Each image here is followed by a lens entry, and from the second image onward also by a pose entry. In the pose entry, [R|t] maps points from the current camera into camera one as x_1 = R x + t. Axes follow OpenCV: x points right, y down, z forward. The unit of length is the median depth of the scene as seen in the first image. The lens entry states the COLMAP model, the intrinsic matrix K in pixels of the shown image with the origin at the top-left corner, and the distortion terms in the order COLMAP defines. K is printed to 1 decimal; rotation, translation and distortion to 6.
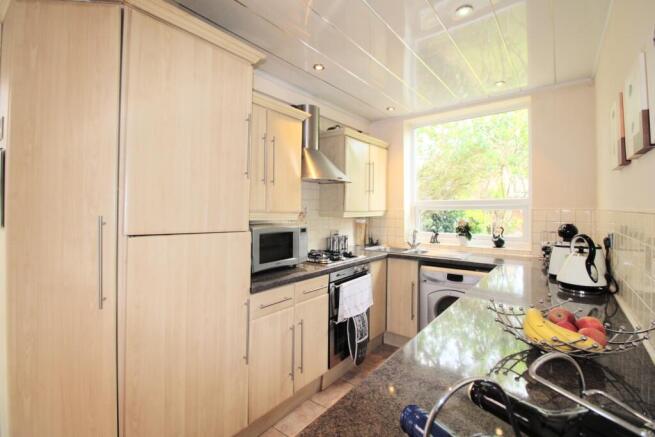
lens RADIAL K [[305.4, 0, 327.3], [0, 305.4, 211.4], [0, 0, 1]] dist [-0.001766, -0.011810]
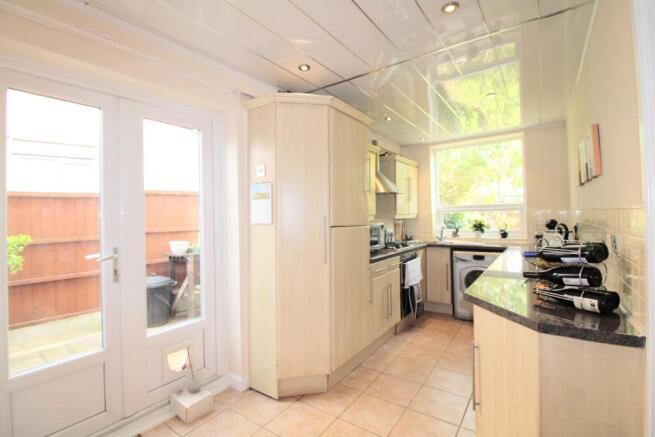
lens RADIAL K [[305.4, 0, 327.3], [0, 305.4, 211.4], [0, 0, 1]] dist [-0.001766, -0.011810]
pose [[0.998796, -0.018422, 0.045477, -0.345371], [0.019379, 0.999598, -0.020696, 0.010064], [-0.045078, 0.021552, 0.998751, -0.408001]]
